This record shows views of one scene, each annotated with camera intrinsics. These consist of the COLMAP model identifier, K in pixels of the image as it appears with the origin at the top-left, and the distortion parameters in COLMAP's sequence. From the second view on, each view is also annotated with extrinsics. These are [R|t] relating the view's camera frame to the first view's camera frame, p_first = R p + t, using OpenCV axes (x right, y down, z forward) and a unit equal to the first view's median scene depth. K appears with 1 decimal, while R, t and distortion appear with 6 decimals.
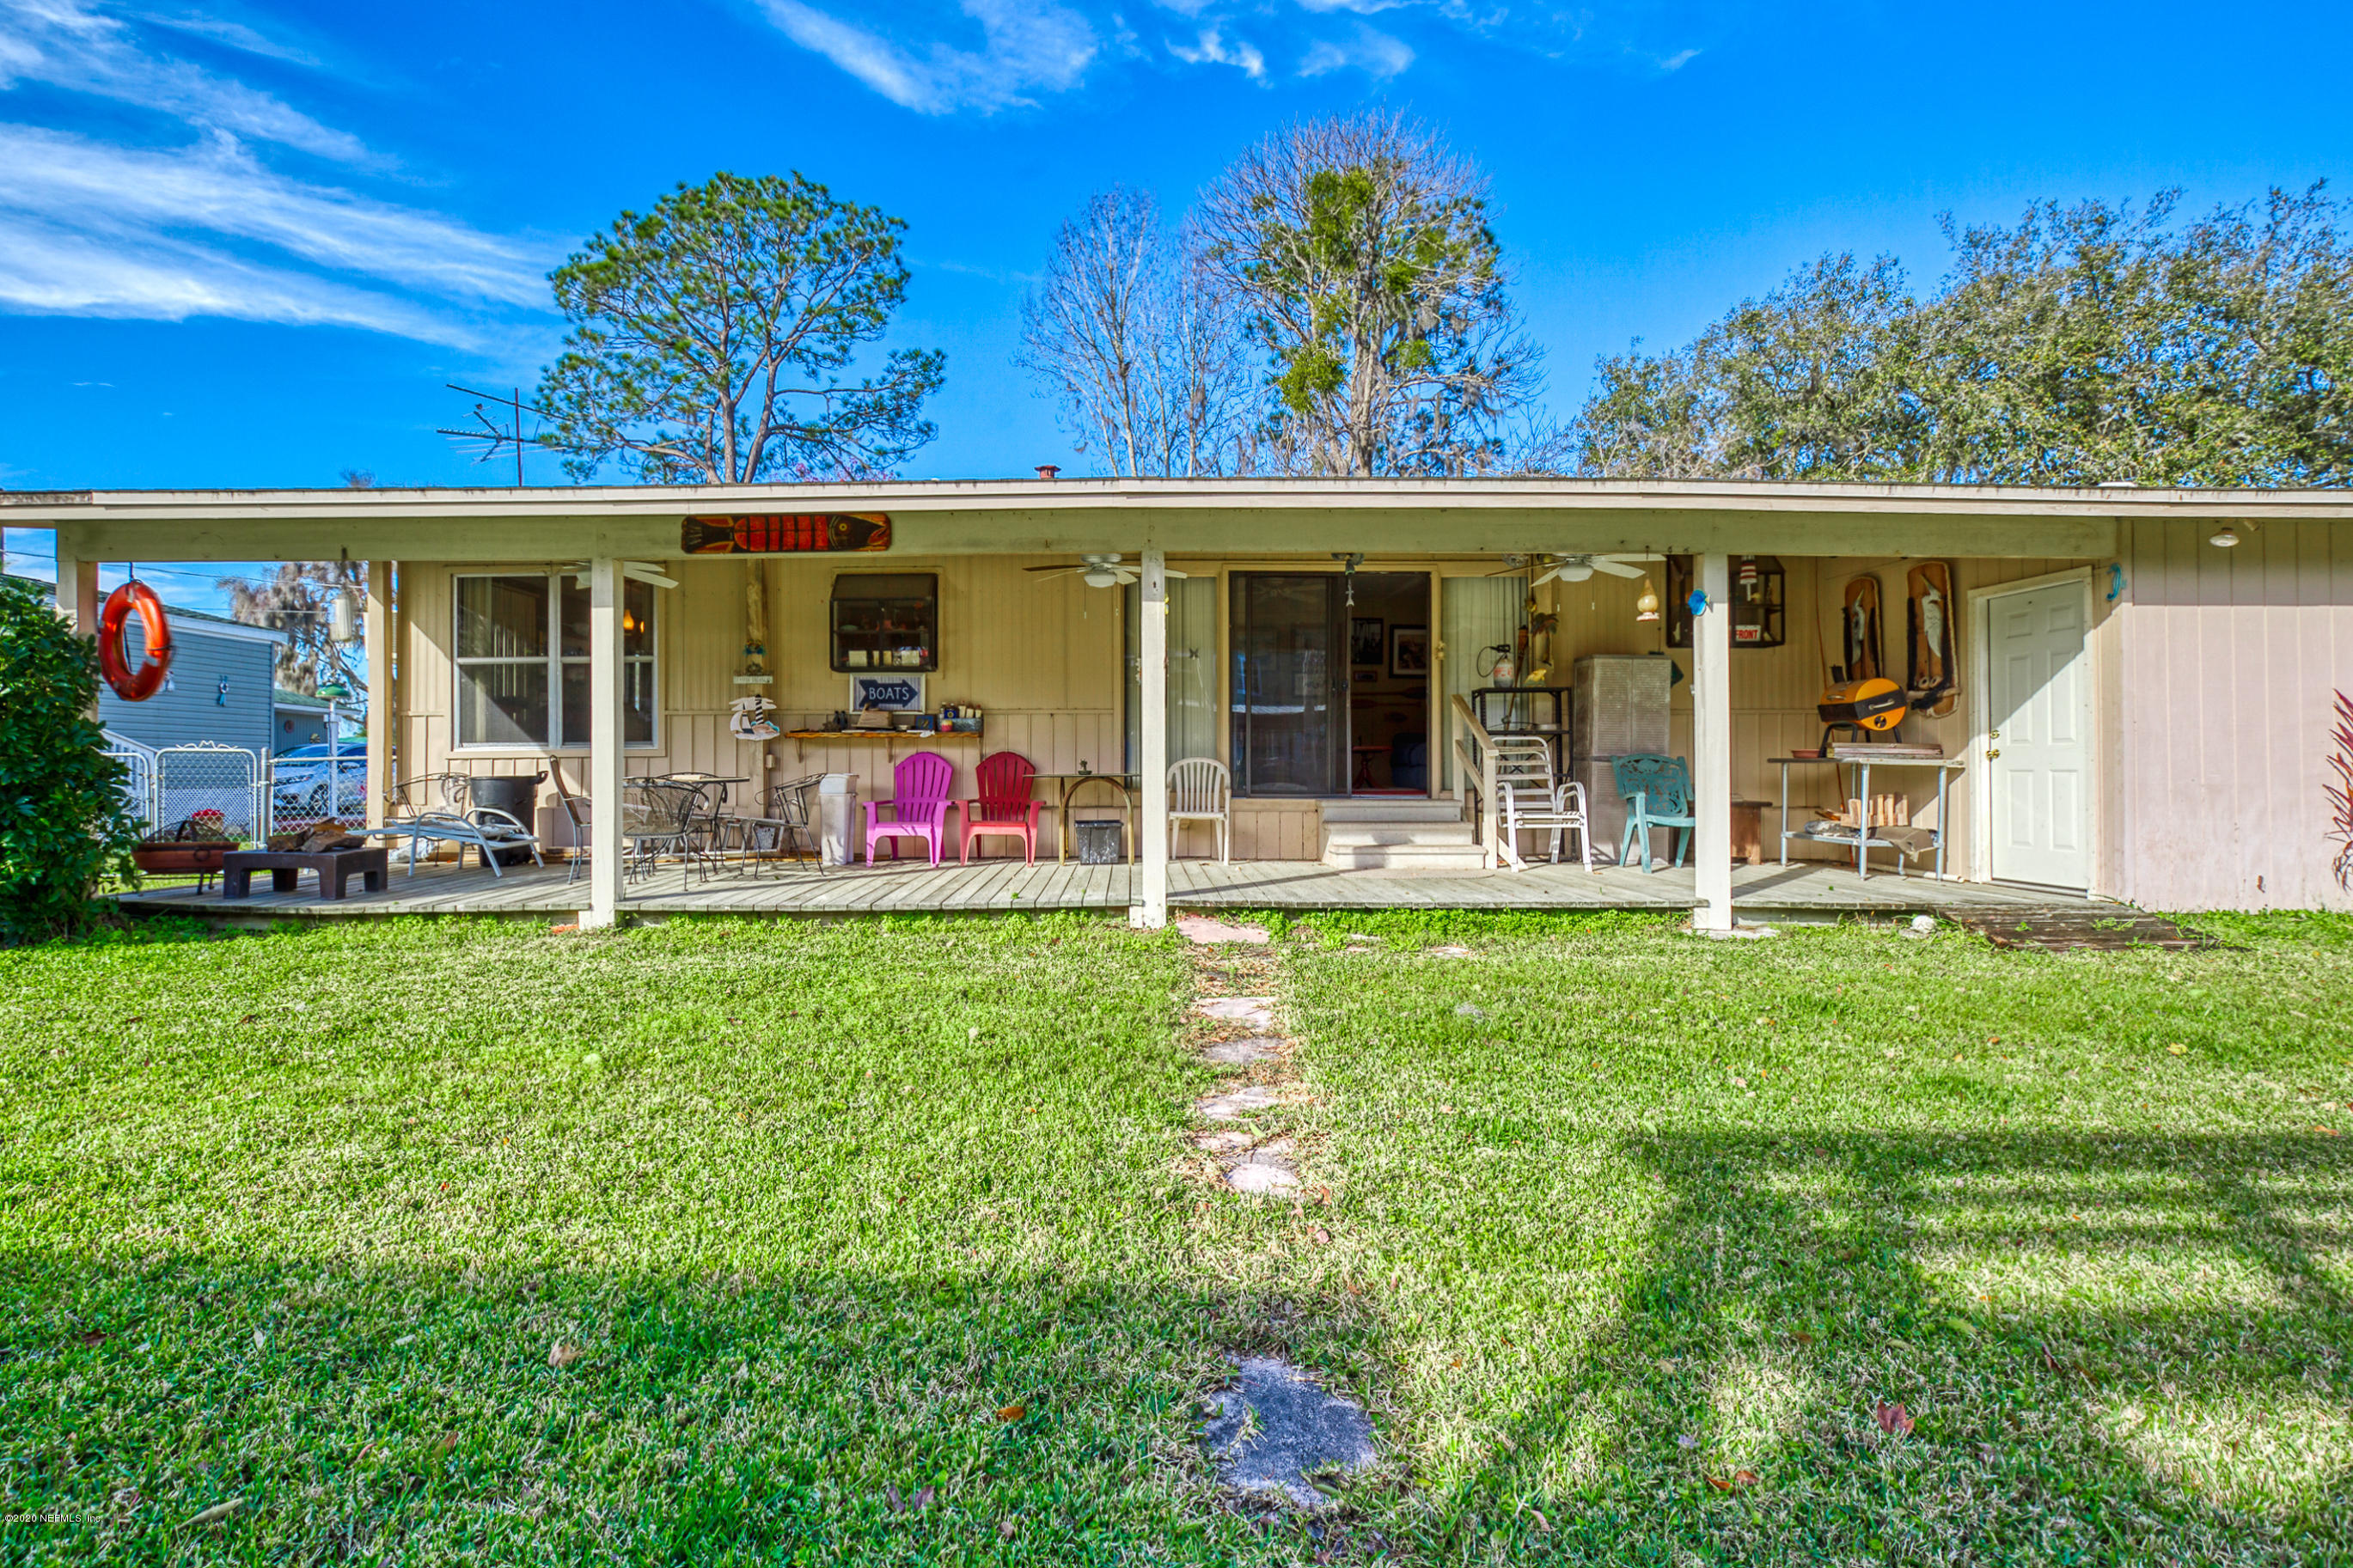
lens RADIAL K [[1154.4, 0, 1171.3], [0, 1154.4, 773.0], [0, 0, 1]] dist [-0.018319, 0.001171]
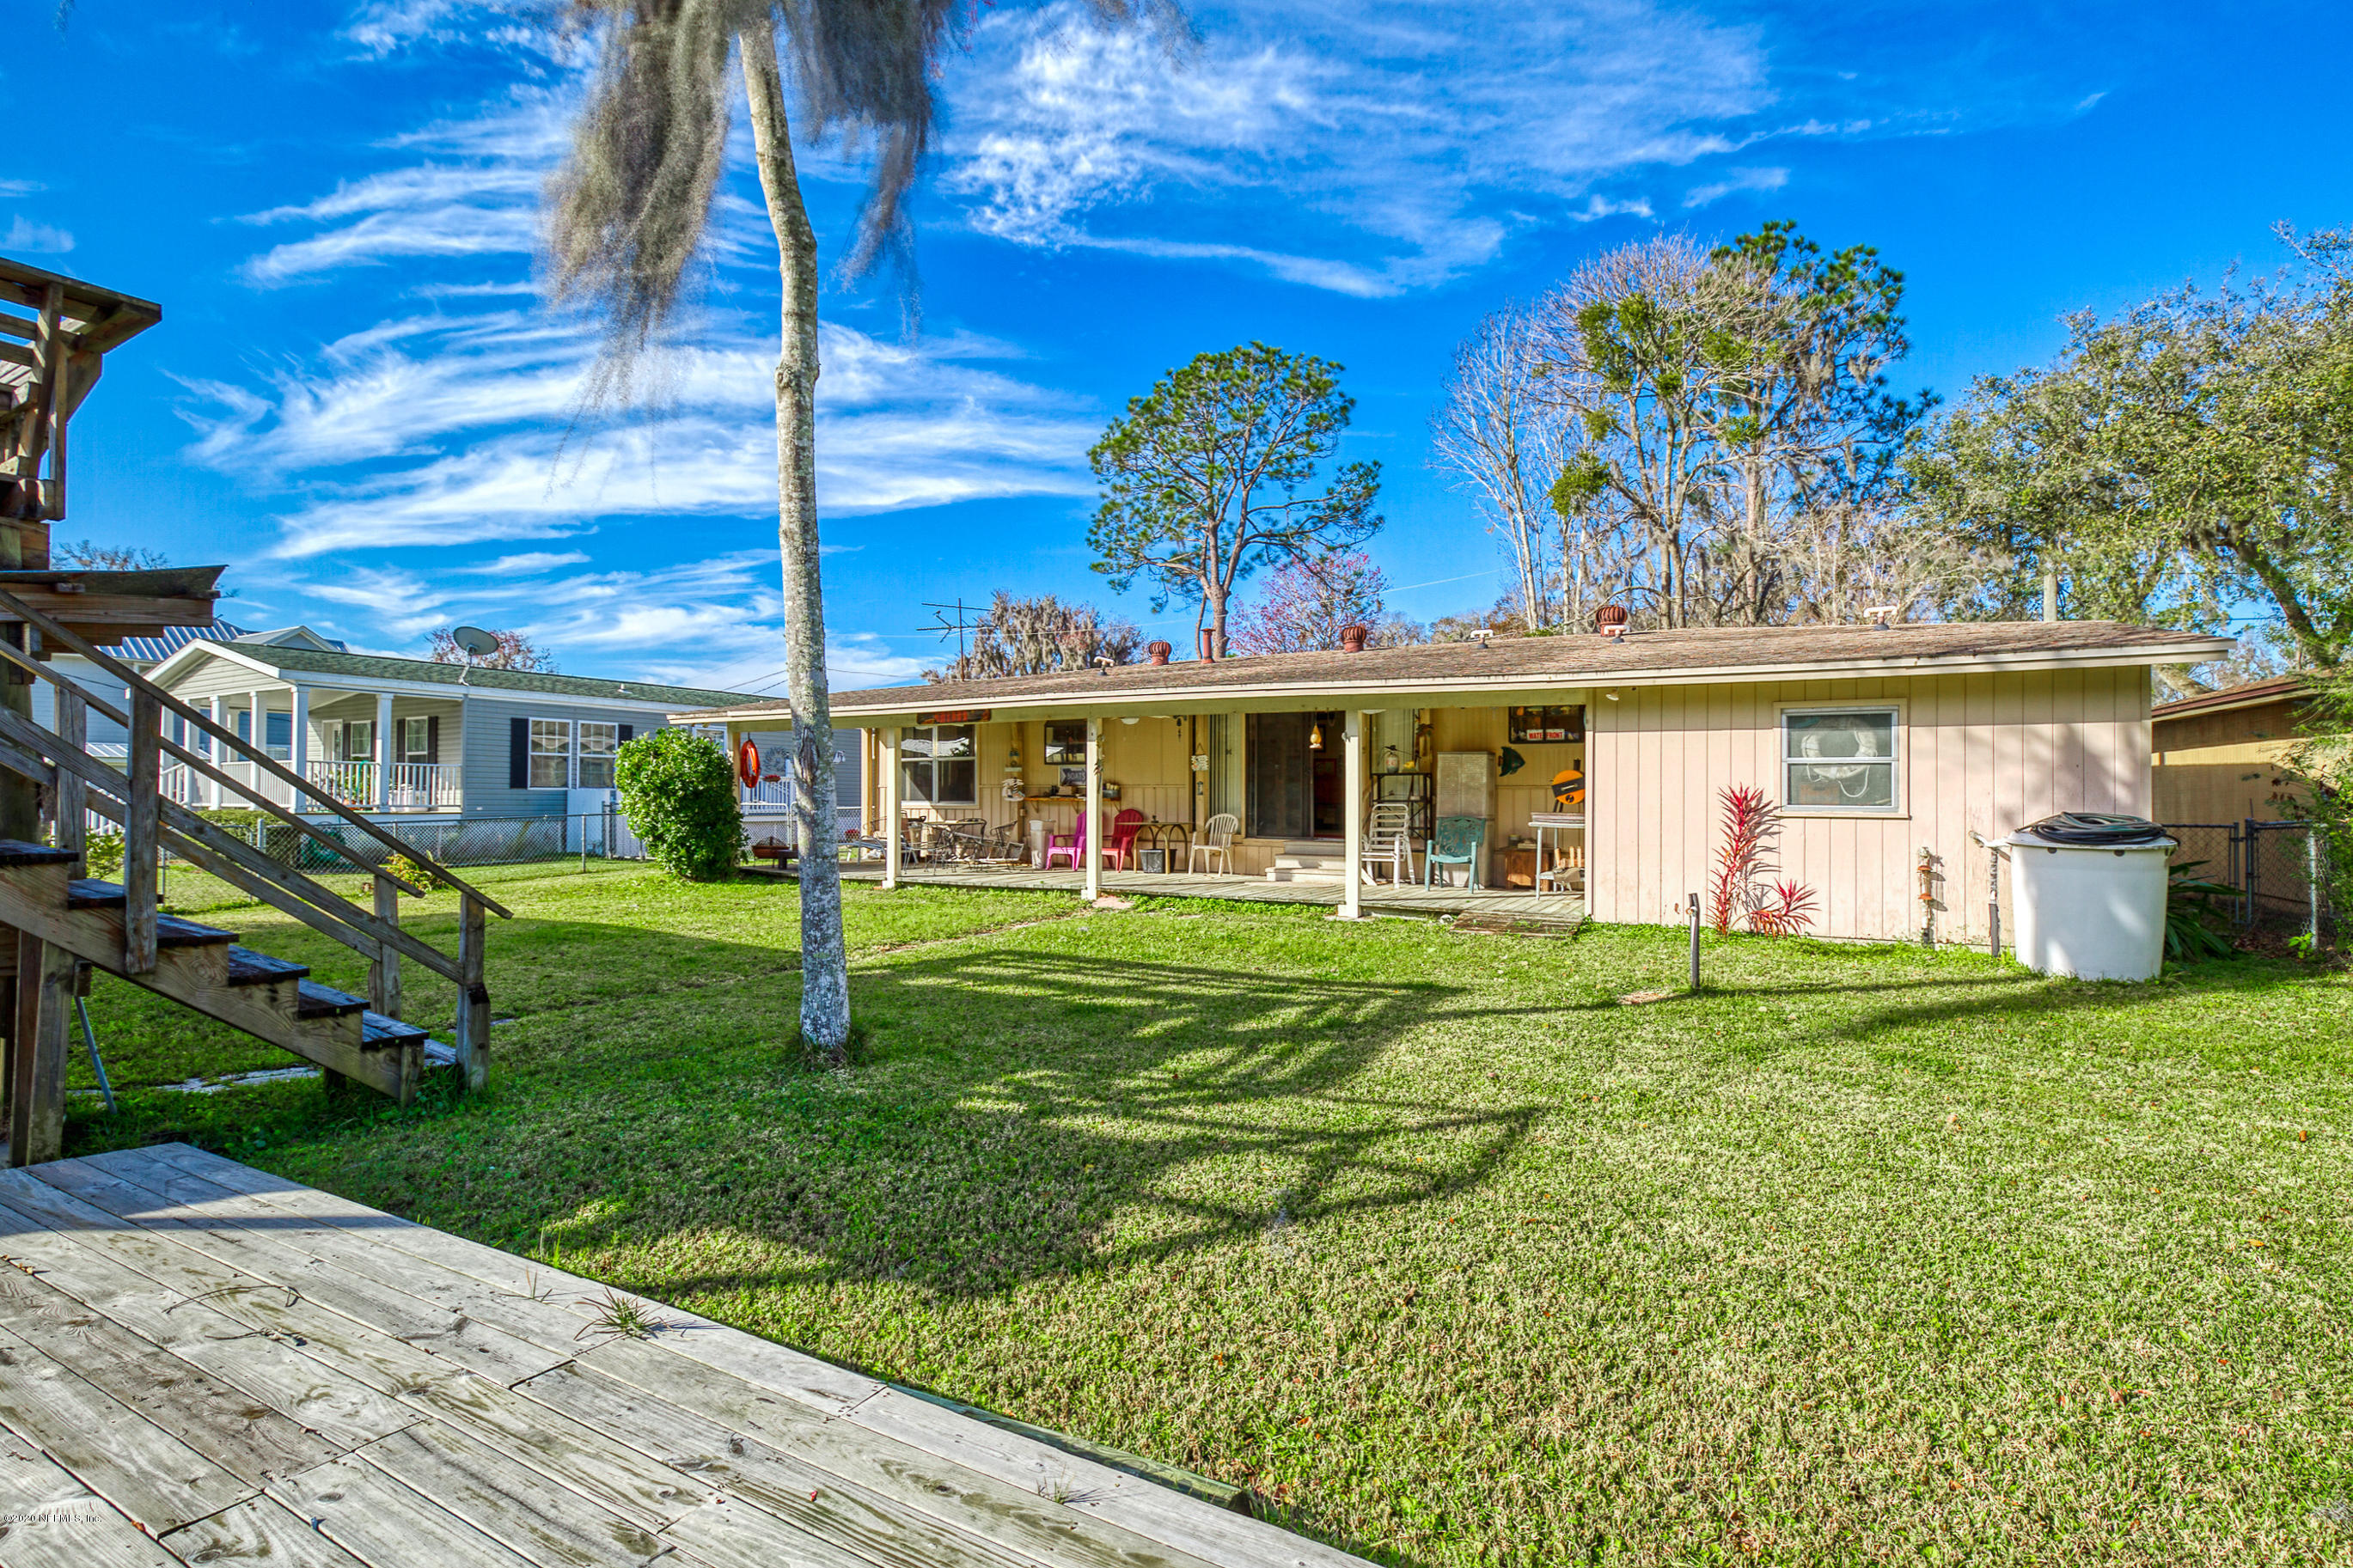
lens RADIAL K [[1067.5, 0, 1170.5], [0, 1067.5, 823.5], [0, 0, 1]] dist [-0.019002, 0.007592]
pose [[0.877798, 0.018525, -0.478673, 0.711759], [-0.009907, 0.999740, 0.020522, -0.030713], [0.478929, -0.013272, 0.877753, -0.421738]]
